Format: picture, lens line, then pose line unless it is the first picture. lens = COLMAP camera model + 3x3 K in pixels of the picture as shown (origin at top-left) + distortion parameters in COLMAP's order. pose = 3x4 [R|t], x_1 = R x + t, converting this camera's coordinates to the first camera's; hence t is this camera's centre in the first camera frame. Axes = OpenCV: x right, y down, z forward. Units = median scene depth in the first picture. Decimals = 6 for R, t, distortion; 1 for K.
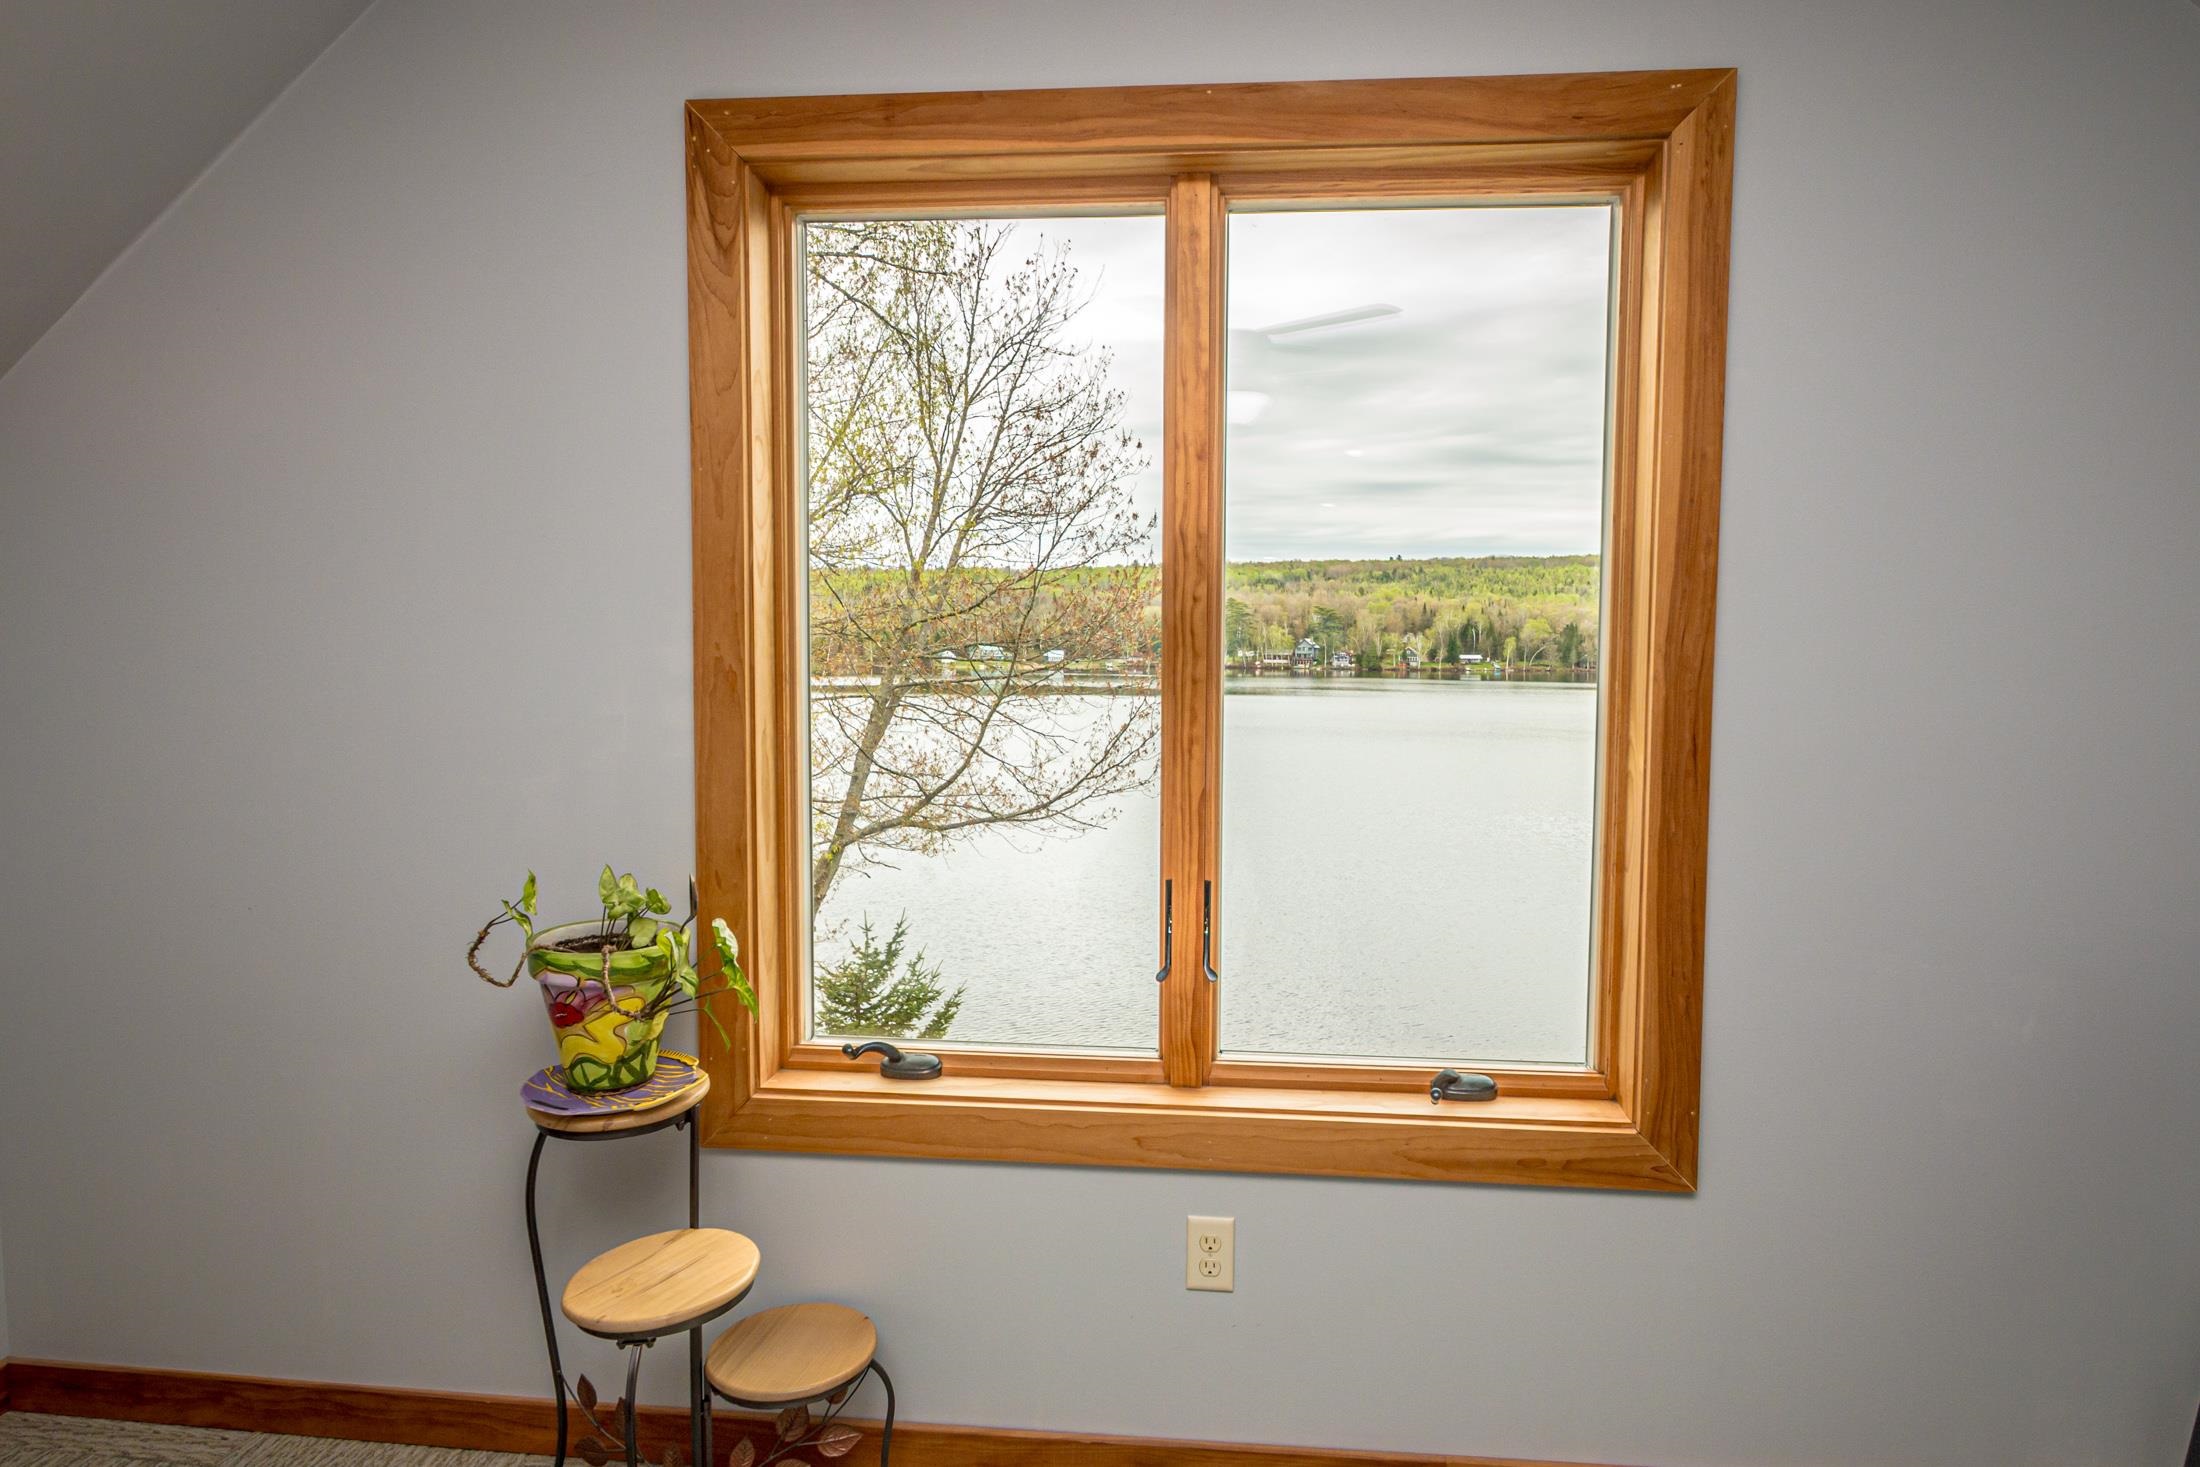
lens RADIAL K [[1281.3, 0, 1142.5], [0, 1281.3, 720.9], [0, 0, 1]] dist [-0.003238, 0.000805]
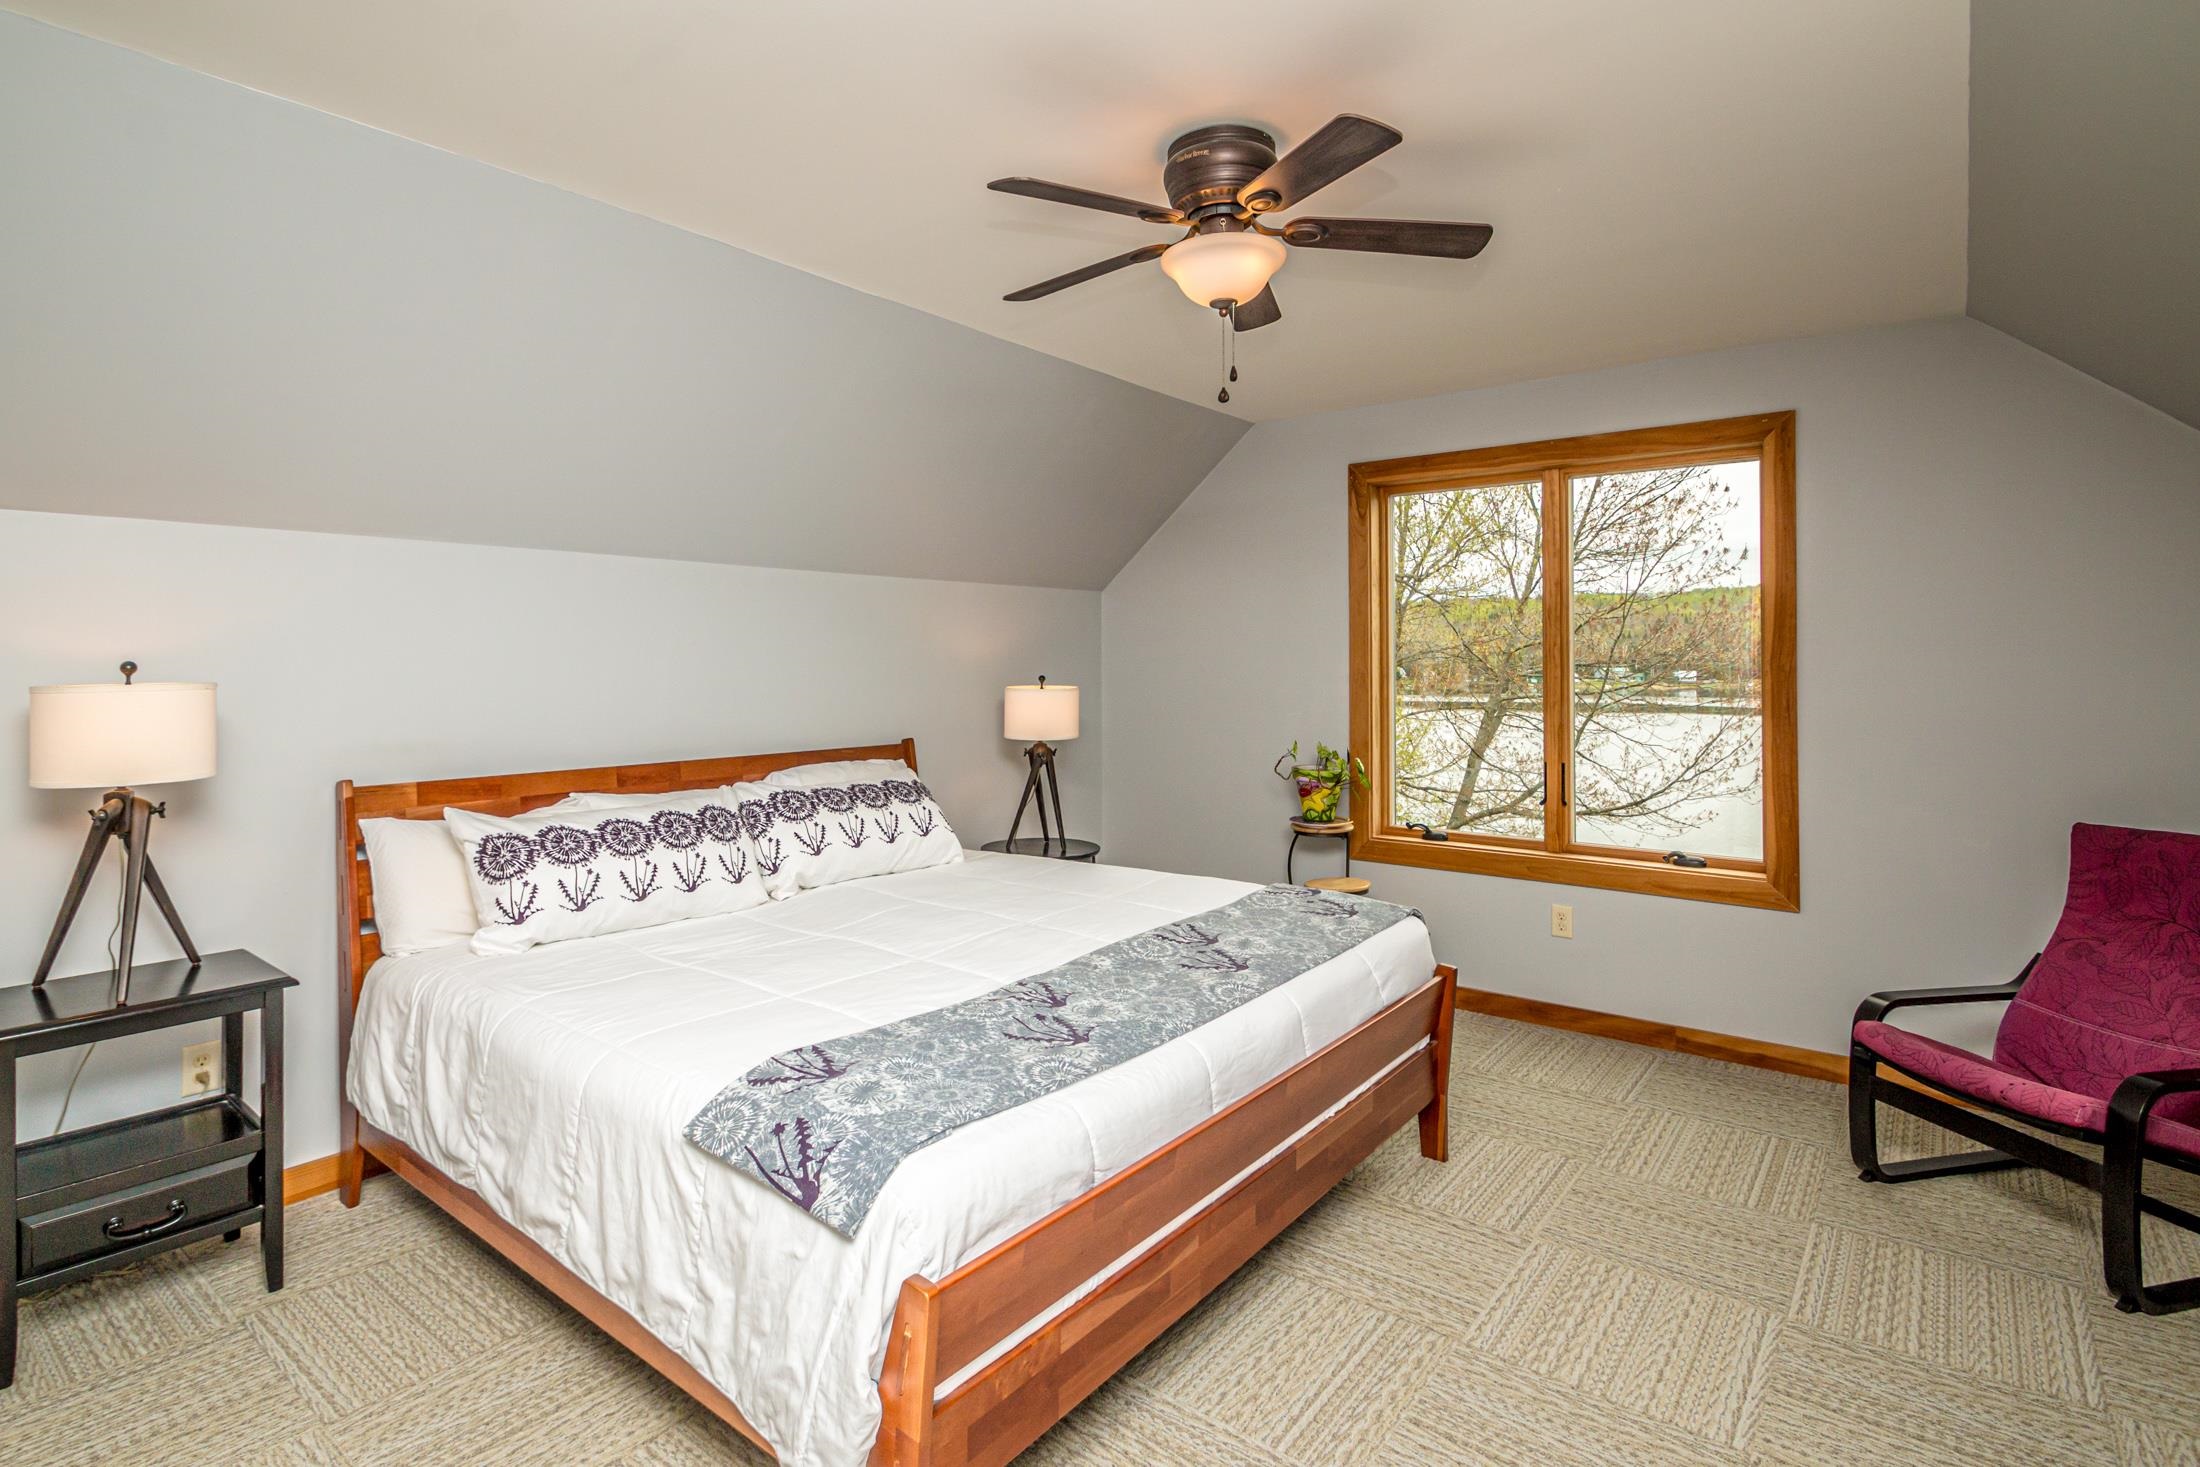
lens RADIAL K [[1058.9, 0, 1079.1], [0, 1058.9, 663.7], [0, 0, 1]] dist [0.004511, -0.004395]
pose [[0.836166, -0.010337, -0.548378, 0.397435], [-0.024227, 0.998150, -0.055757, 0.079122], [0.547941, 0.059908, 0.834369, -1.175645]]
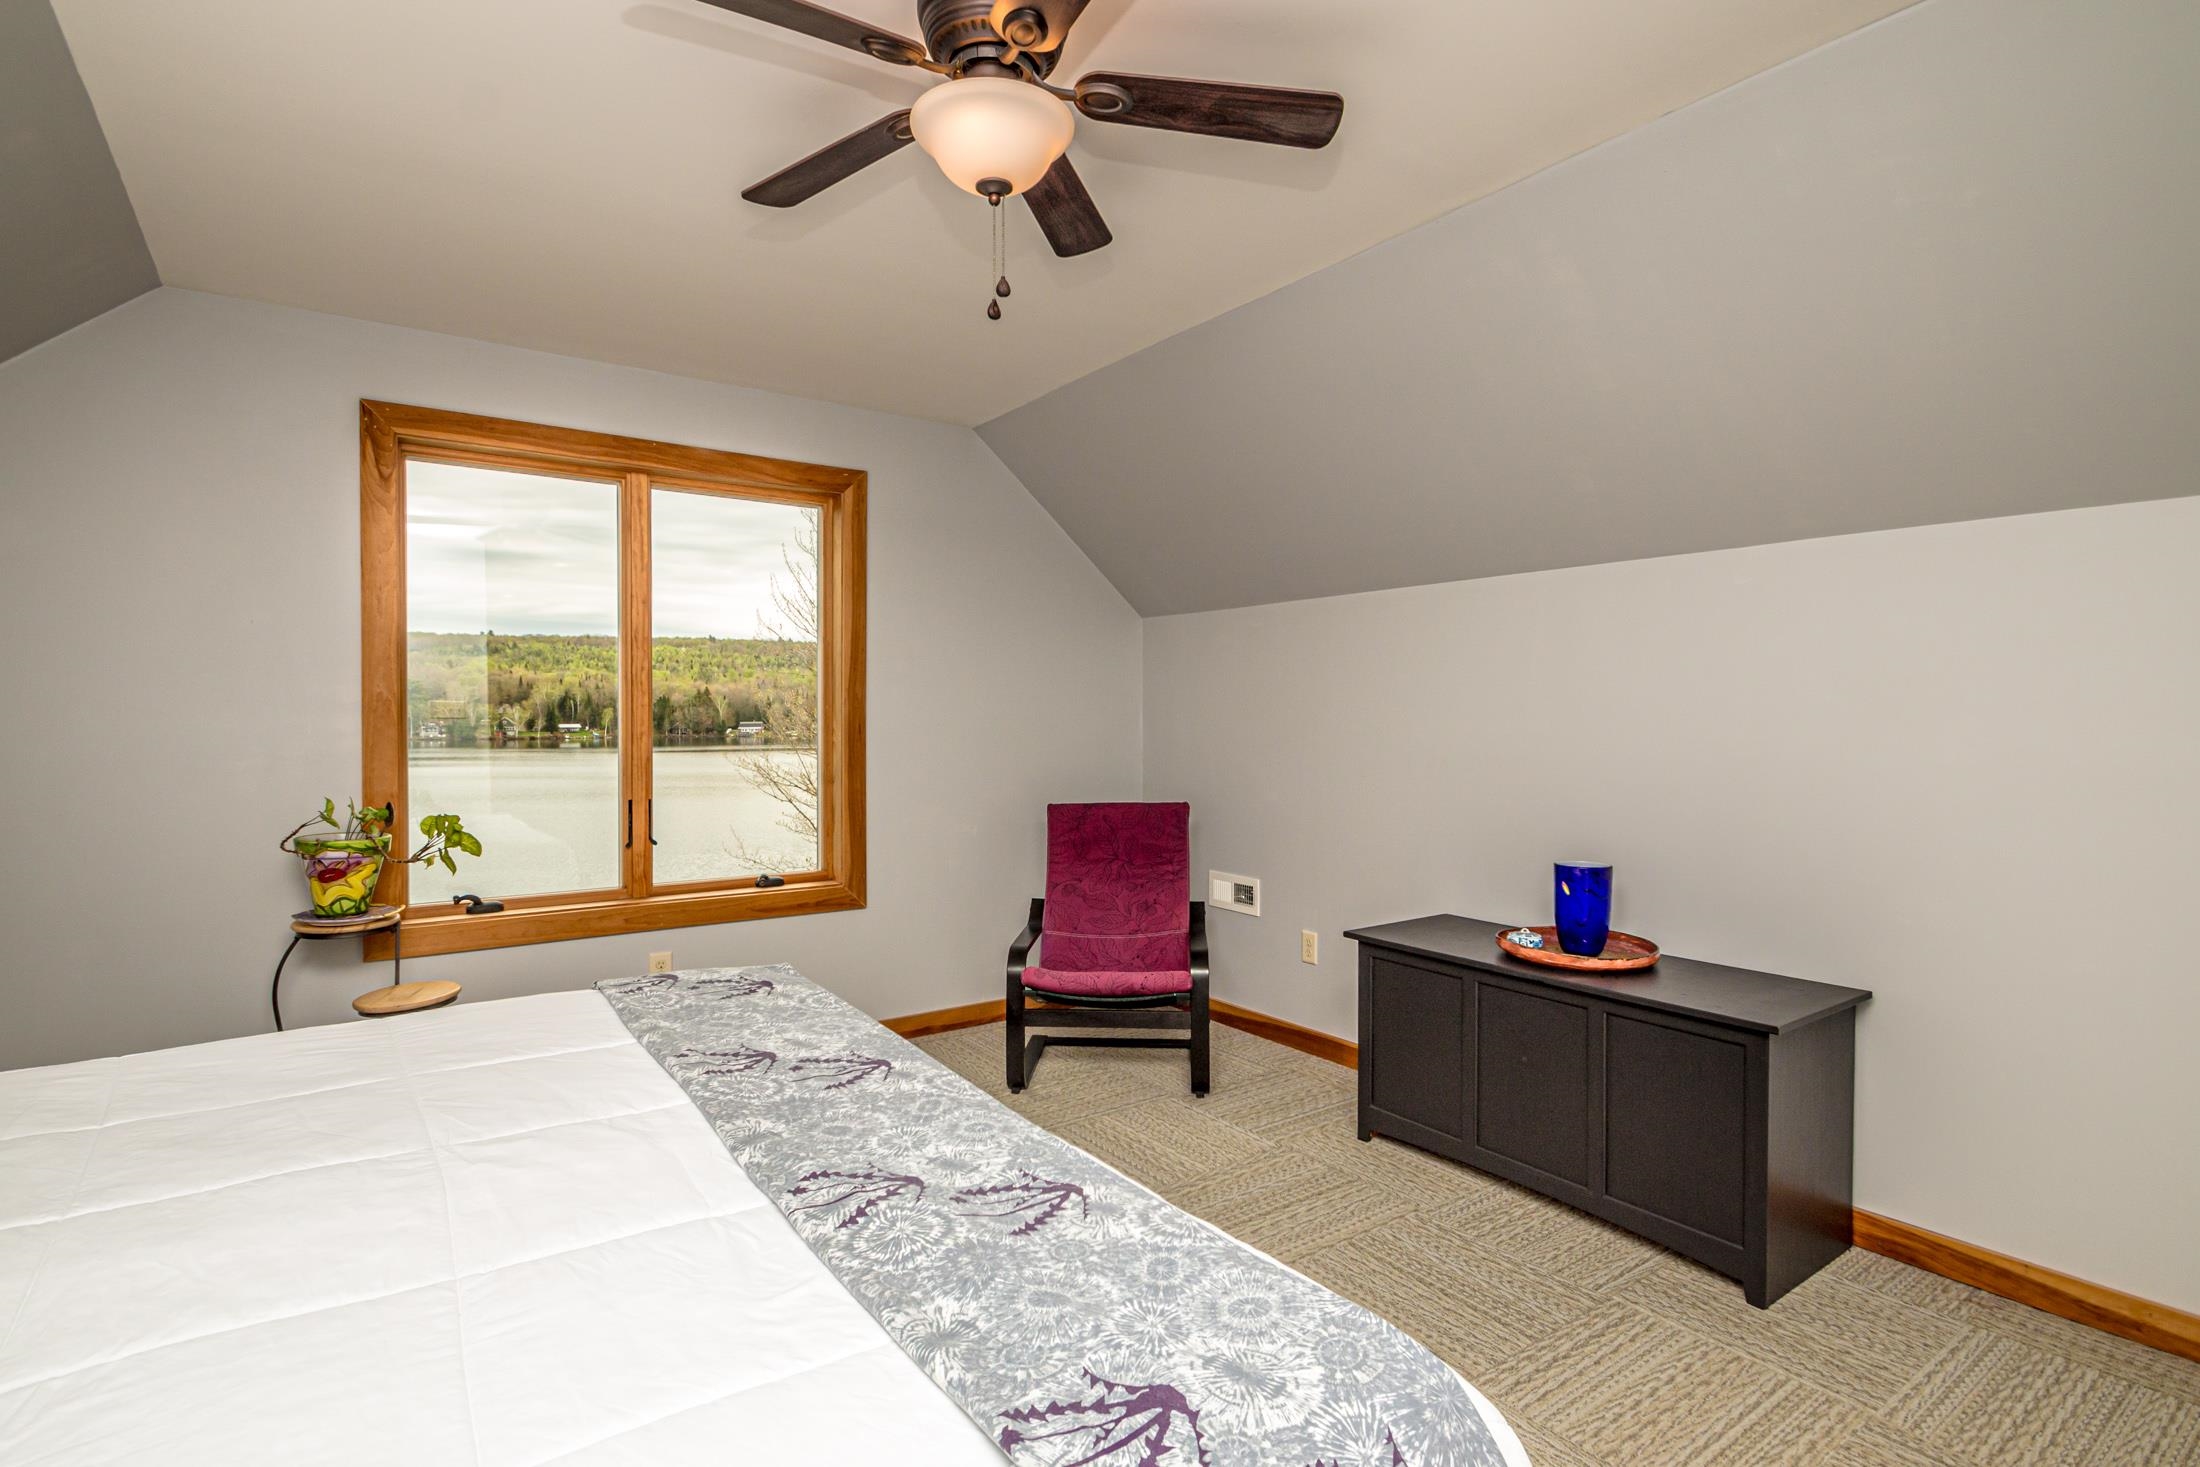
lens RADIAL K [[1058.9, 0, 1094.2], [0, 1058.9, 739.6], [0, 0, 1]] dist [0.004511, -0.004395]
pose [[0.770886, -0.022169, 0.636587, -0.532932], [0.043848, 0.998870, -0.018313, 0.097553], [-0.635462, 0.042030, 0.770987, -0.888690]]
